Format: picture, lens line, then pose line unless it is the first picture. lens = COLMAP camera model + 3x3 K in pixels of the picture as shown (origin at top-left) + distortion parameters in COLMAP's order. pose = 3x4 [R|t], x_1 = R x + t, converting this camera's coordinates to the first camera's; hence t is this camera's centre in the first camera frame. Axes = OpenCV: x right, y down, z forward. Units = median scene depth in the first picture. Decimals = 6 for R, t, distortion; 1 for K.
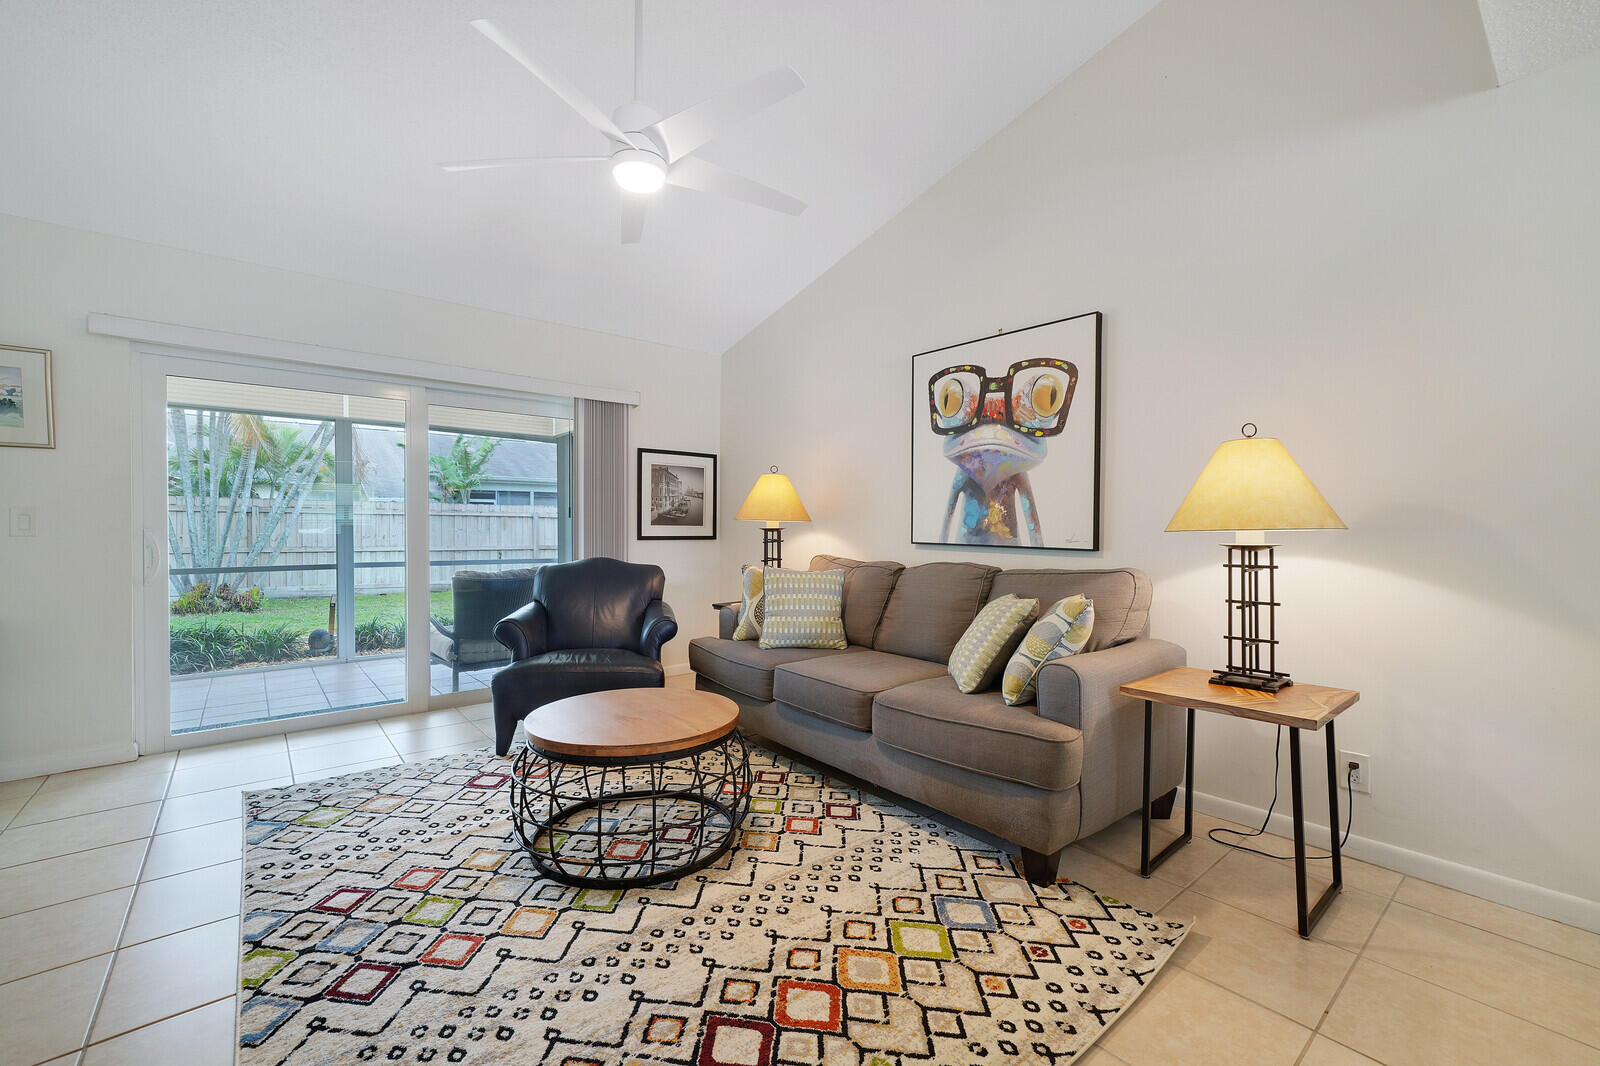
lens RADIAL K [[667.5, 0, 786.8], [0, 667.5, 524.0], [0, 0, 1]] dist [0.002287, 0.000089]
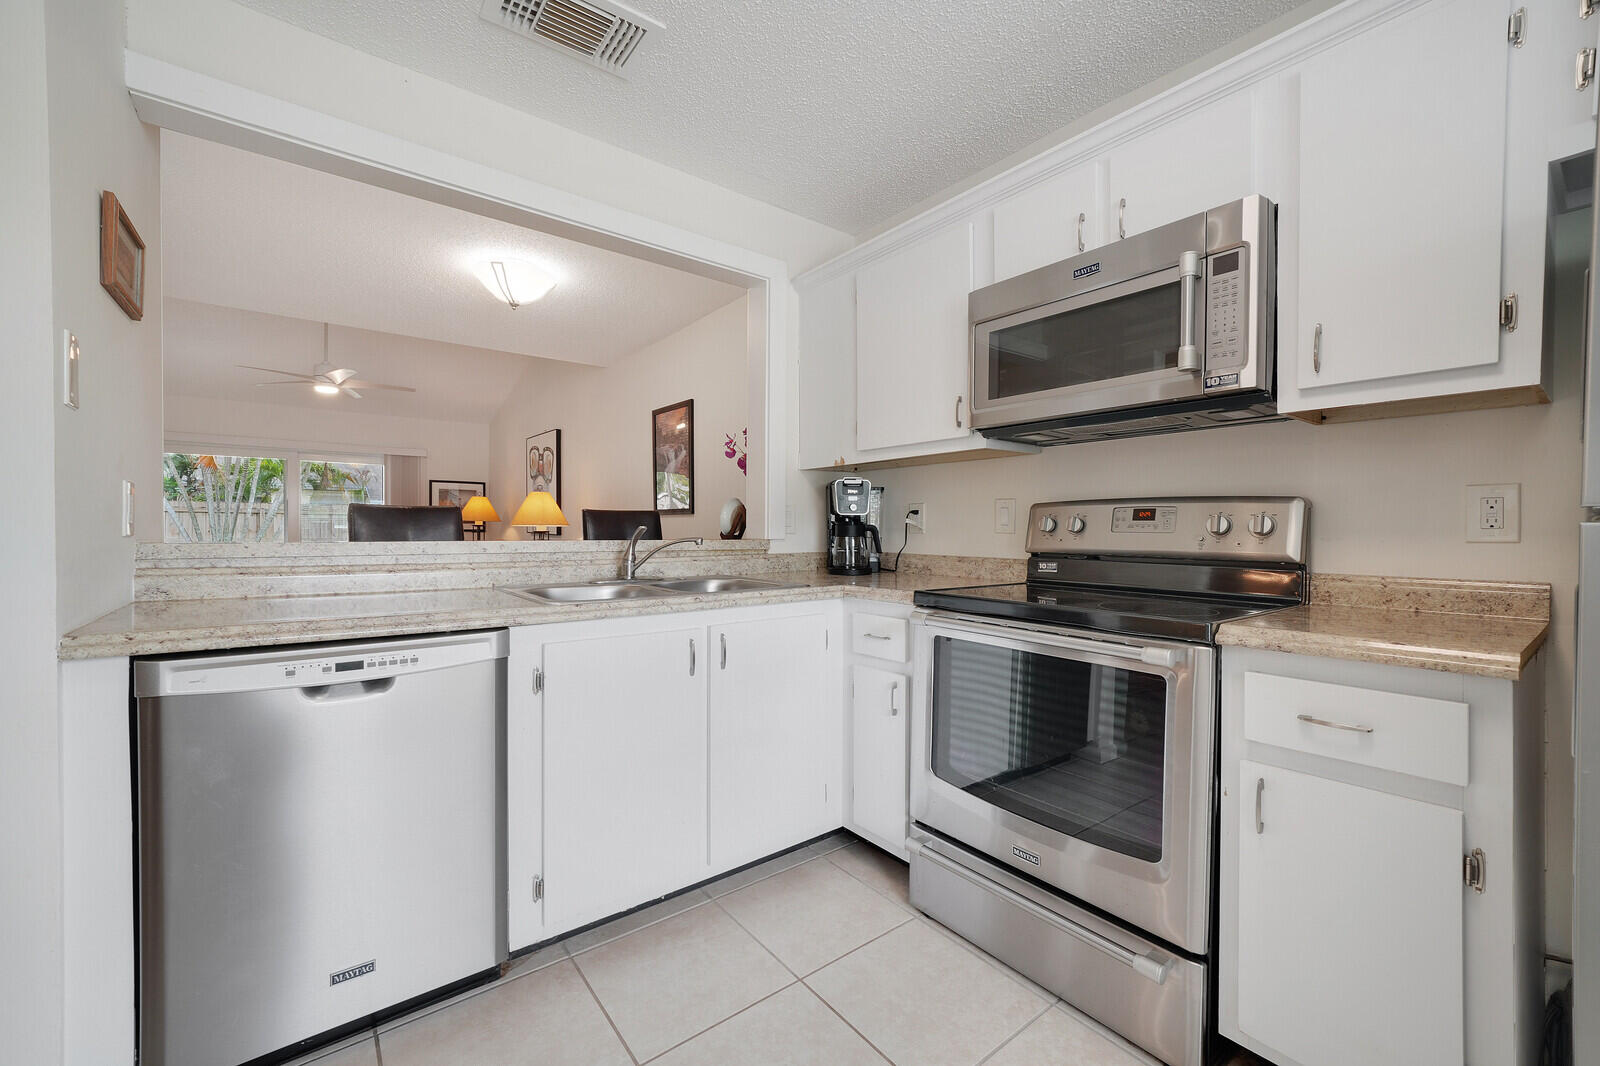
lens RADIAL K [[645.1, 0, 797.4], [0, 645.1, 539.5], [0, 0, 1]] dist [-0.001349, -0.000397]
pose [[0.999621, 0.001482, -0.027474, 1.978004], [-0.000711, 0.999606, 0.028069, -0.005490], [0.027505, -0.028038, 0.999228, -1.736722]]
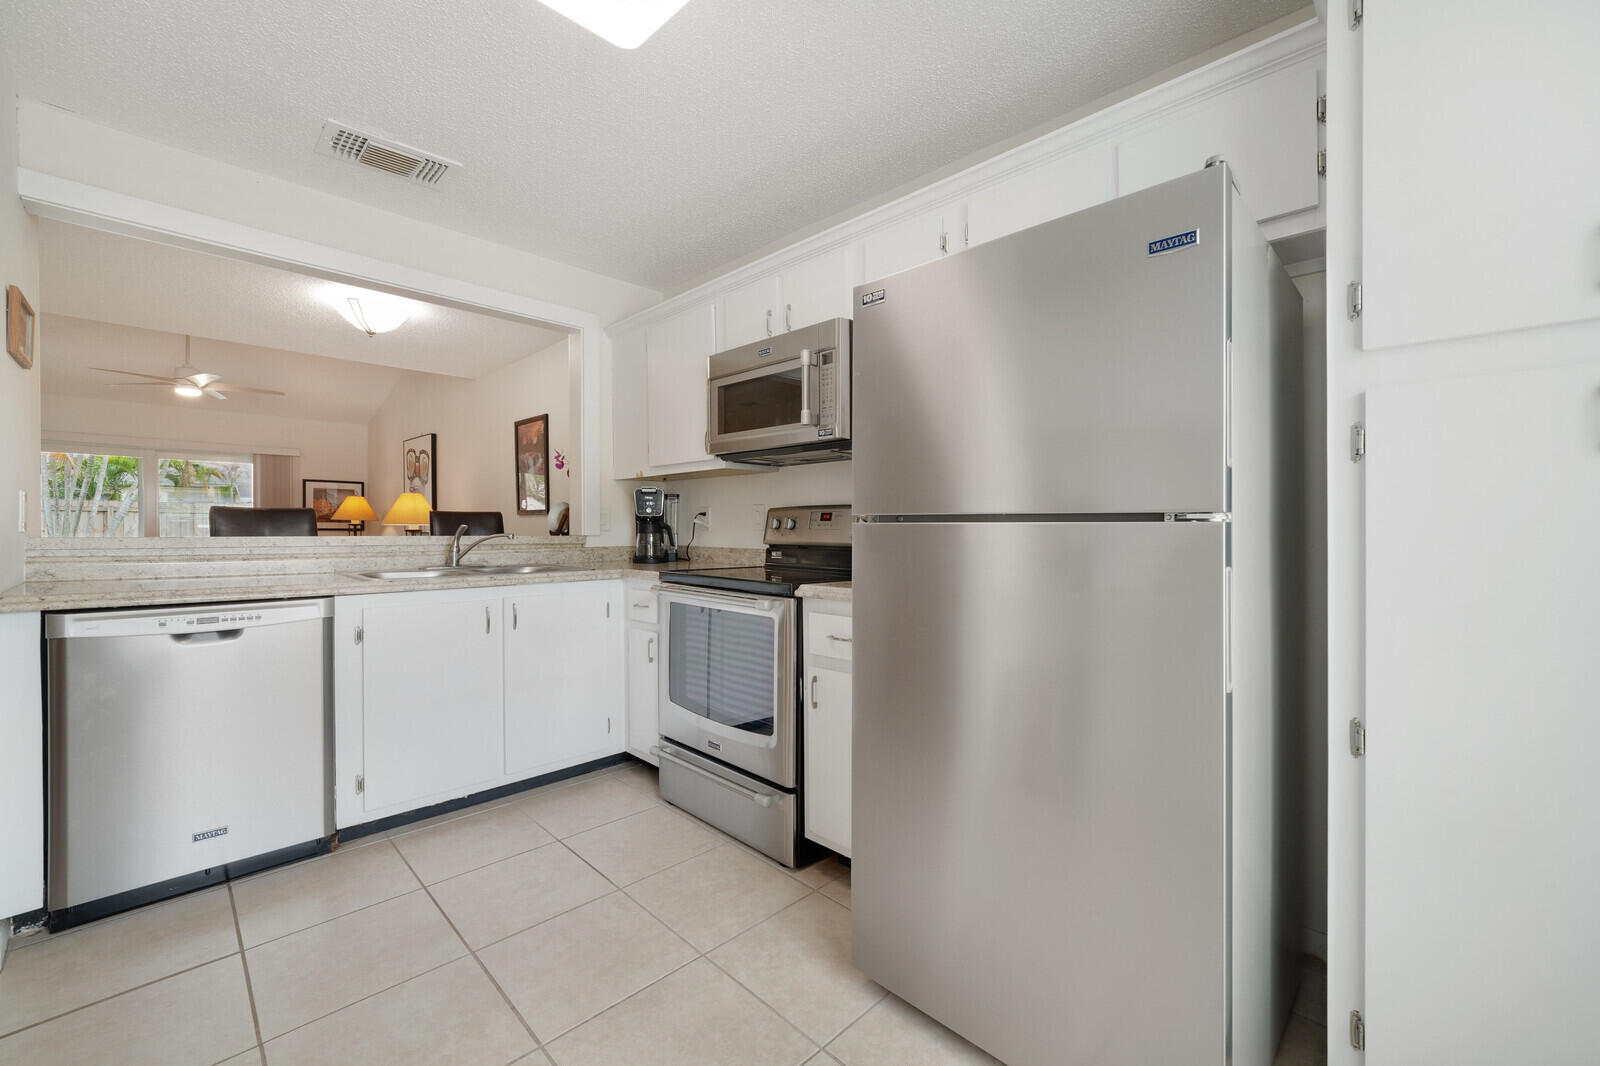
lens RADIAL K [[639.6, 0, 802.2], [0, 639.6, 537.4], [0, 0, 1]] dist [-0.001312, 0.000905]
pose [[0.994270, -0.000829, 0.106894, 2.272678], [-0.001936, 0.999666, 0.025766, -0.007117], [-0.106880, -0.025826, 0.993937, -2.121488]]
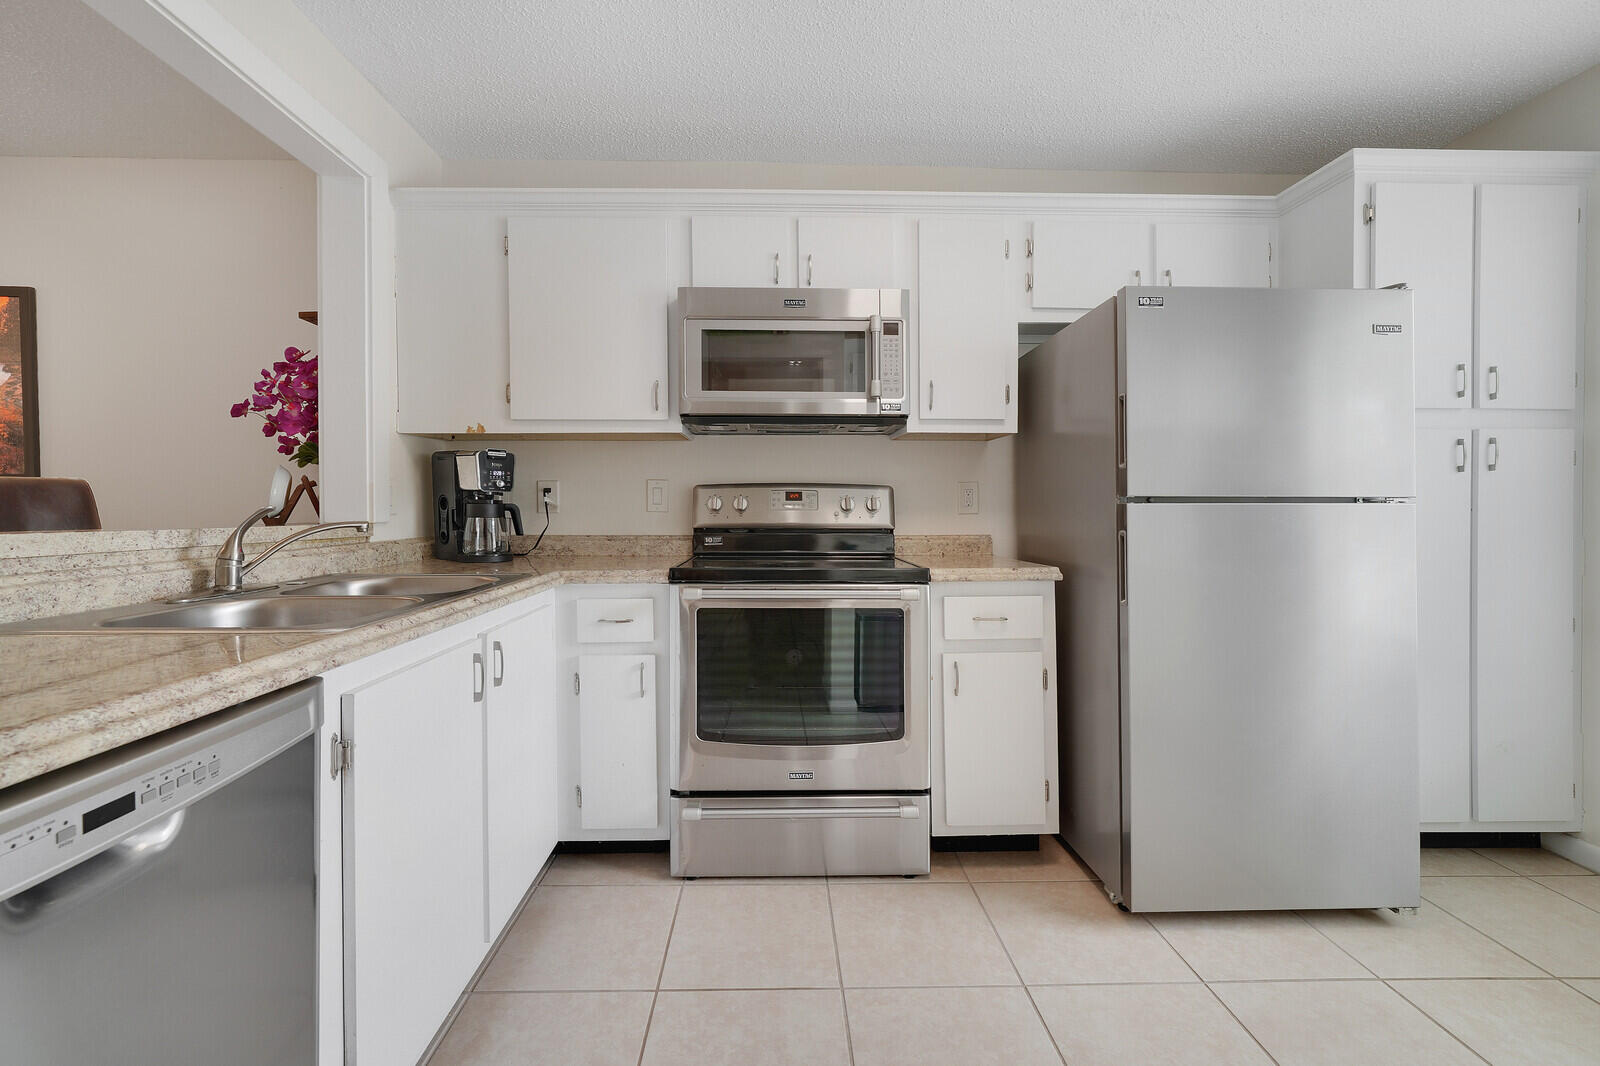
lens RADIAL K [[650.8, 0, 797.0], [0, 650.8, 514.5], [0, 0, 1]] dist [-0.000713, 0.000060]
pose [[0.611512, -0.010644, 0.791163, 1.471446], [-0.005864, 0.999821, 0.017983, -0.002965], [-0.791213, -0.015636, 0.611340, -1.535007]]
